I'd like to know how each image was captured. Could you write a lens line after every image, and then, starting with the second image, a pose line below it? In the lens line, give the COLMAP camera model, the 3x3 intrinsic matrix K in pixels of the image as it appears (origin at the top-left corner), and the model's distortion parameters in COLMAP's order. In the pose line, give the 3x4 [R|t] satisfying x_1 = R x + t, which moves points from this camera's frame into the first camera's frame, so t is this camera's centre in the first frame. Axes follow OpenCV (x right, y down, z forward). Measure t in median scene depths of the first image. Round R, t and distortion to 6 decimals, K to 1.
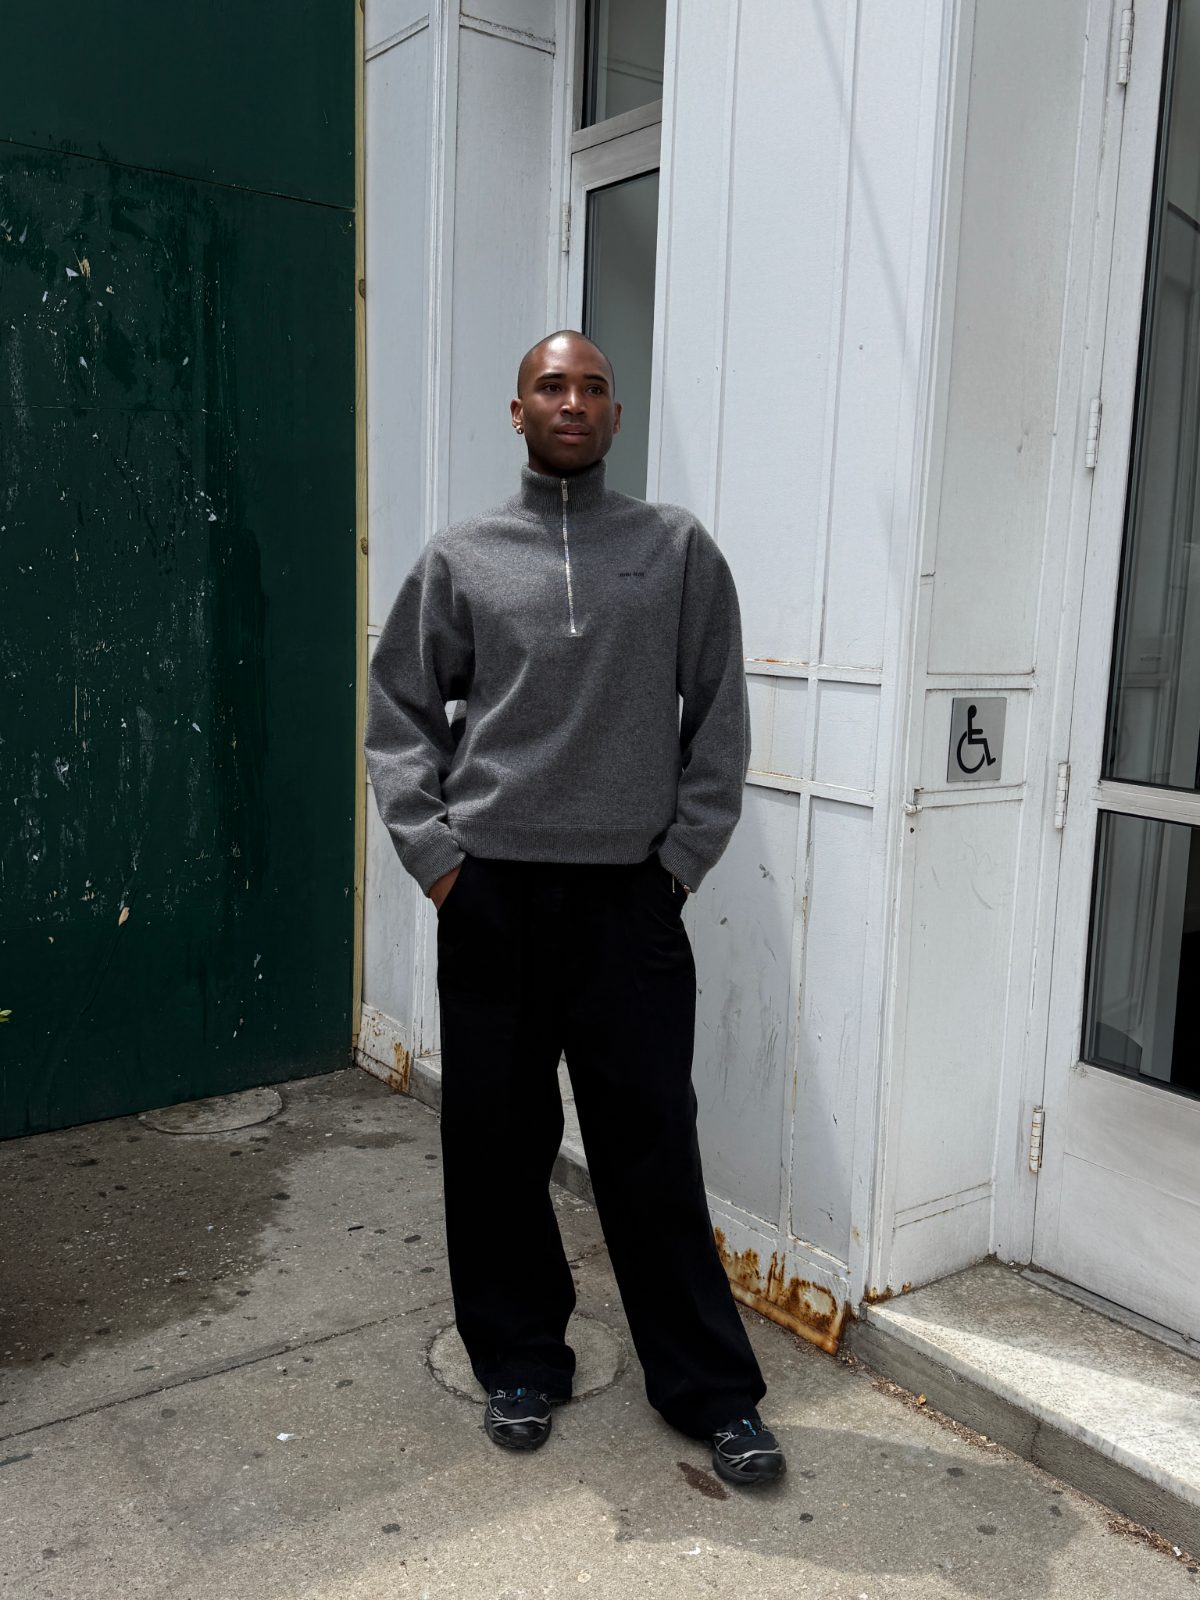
lens RADIAL K [[1451.7, 0, 600.0], [0, 1451.7, 800.0], [0, 0, 1]] dist [0.139740, -0.268686]
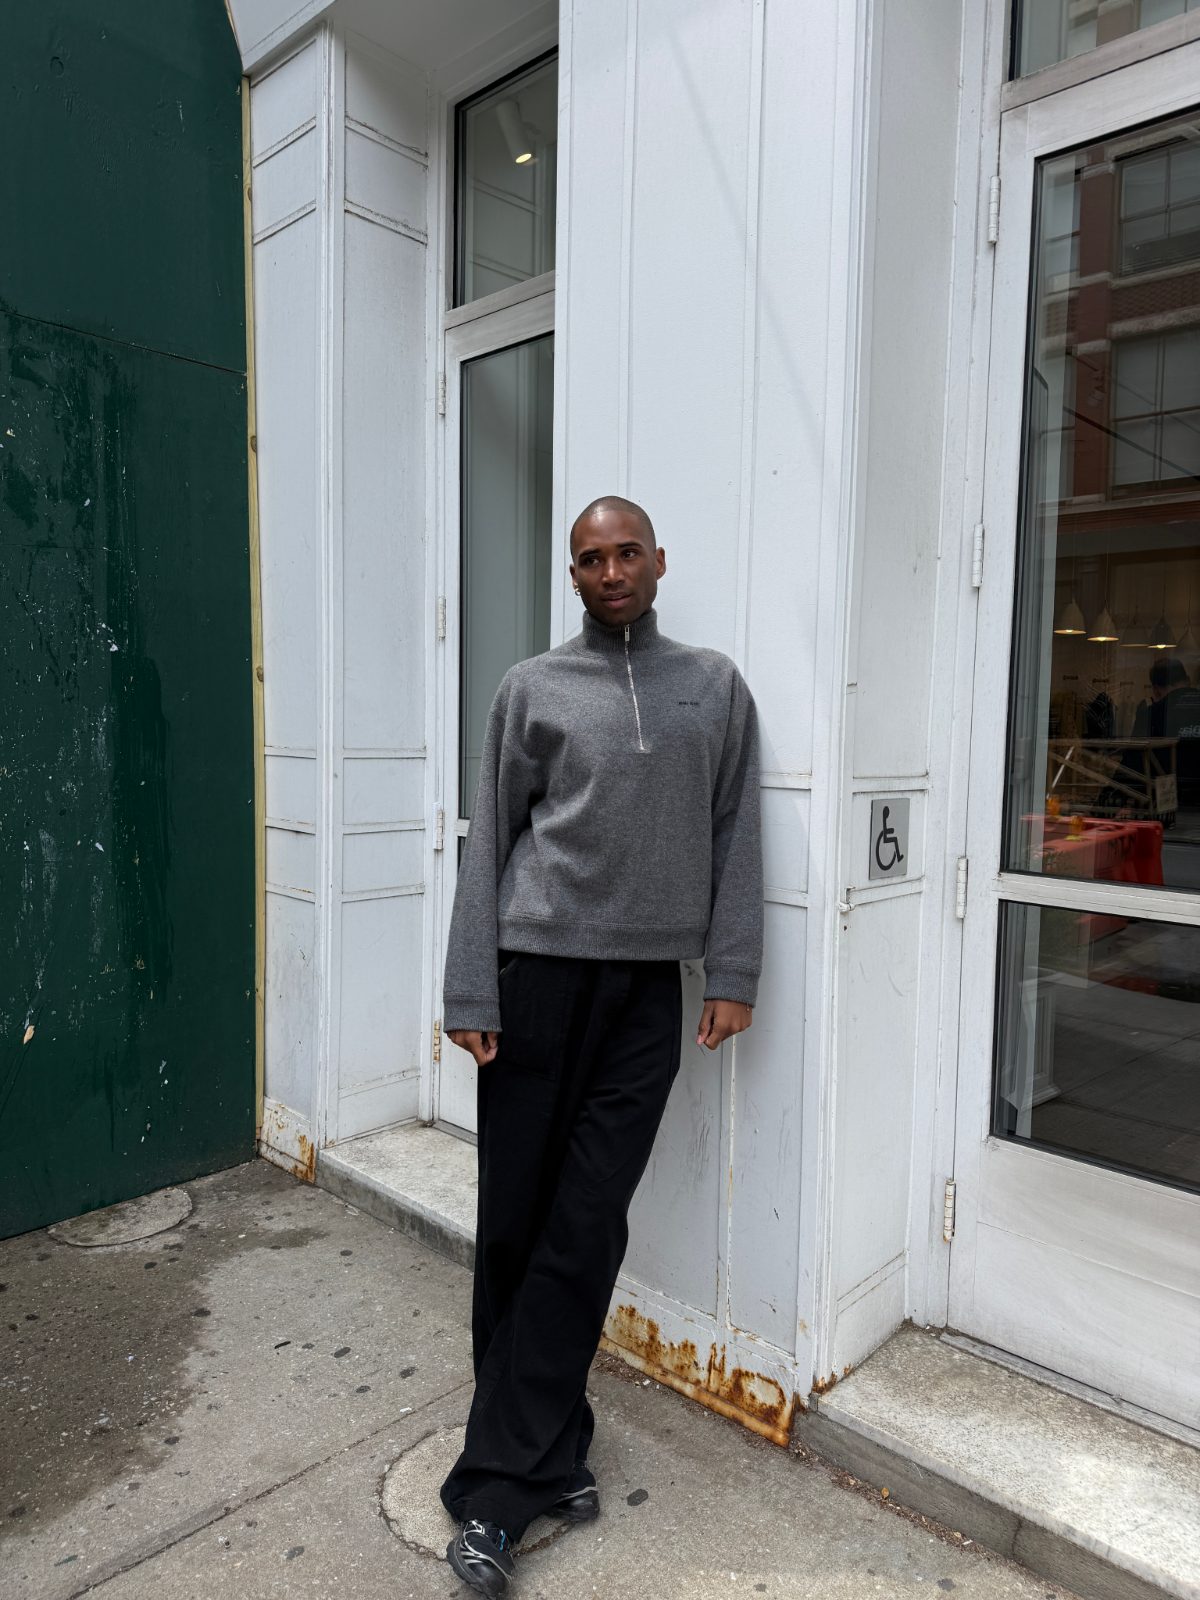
lens RADIAL K [[1113.1, 0, 594.7], [0, 1113.1, 812.5], [0, 0, 1]] dist [0.006481, -0.006008]
pose [[0.986122, -0.030848, 0.163128, -0.076714], [0.040351, 0.997656, -0.055266, -0.021933], [-0.161041, 0.061082, 0.985056, 0.217202]]
